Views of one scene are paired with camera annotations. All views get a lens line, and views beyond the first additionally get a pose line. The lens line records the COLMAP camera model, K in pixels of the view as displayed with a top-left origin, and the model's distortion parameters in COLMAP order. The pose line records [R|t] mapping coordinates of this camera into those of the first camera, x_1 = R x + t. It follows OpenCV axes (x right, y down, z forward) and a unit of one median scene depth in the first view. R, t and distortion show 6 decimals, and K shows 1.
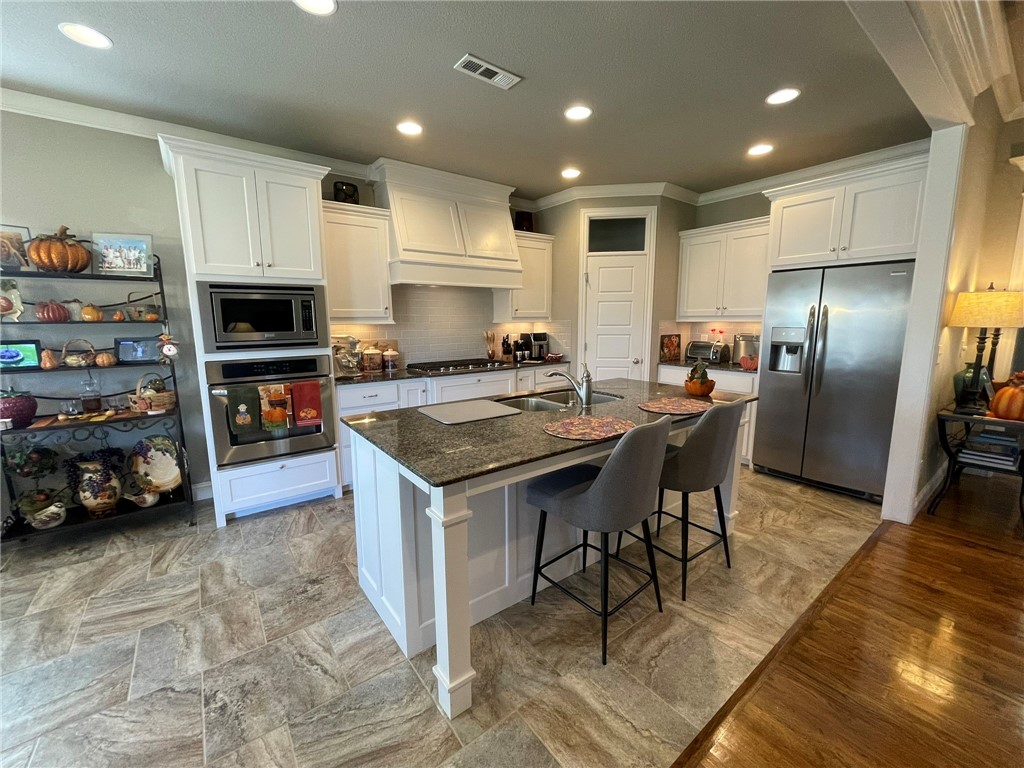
lens RADIAL K [[411.5, 0, 510.6], [0, 411.5, 379.4], [0, 0, 1]] dist [-0.002544, -0.000022]
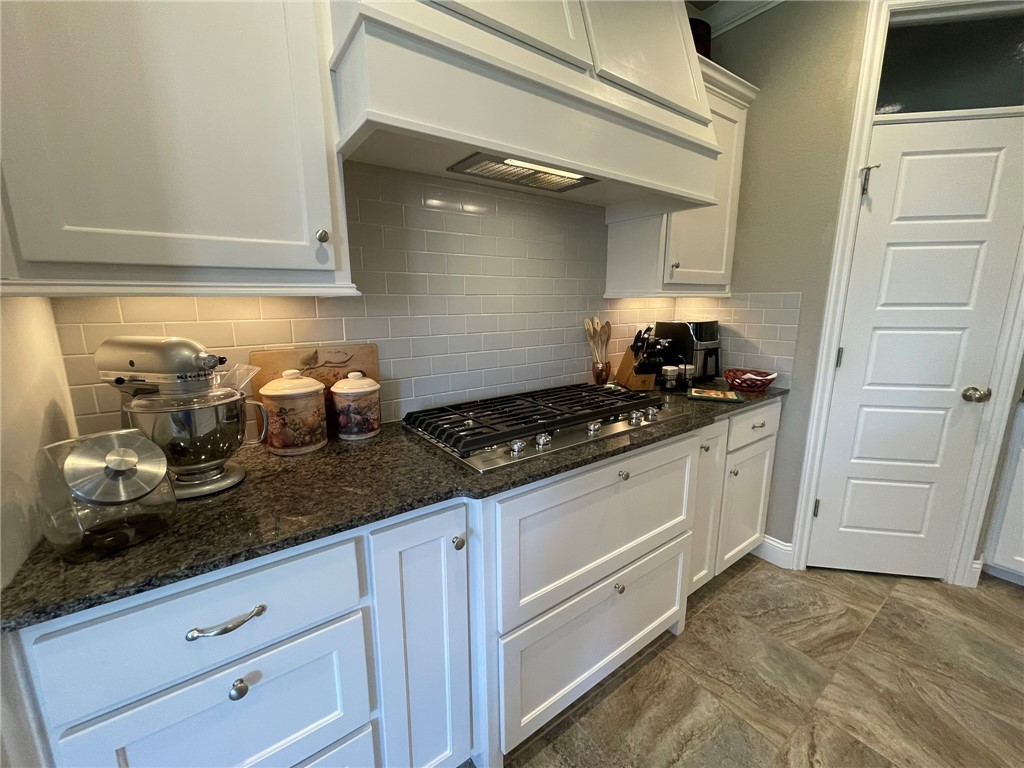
lens RADIAL K [[411.5, 0, 509.3], [0, 411.5, 379.5], [0, 0, 1]] dist [-0.002544, -0.000022]
pose [[0.999625, 0.008692, -0.025966, -0.167241], [-0.007443, 0.998828, 0.047831, -0.090940], [0.026352, -0.047619, 0.998518, 0.710680]]
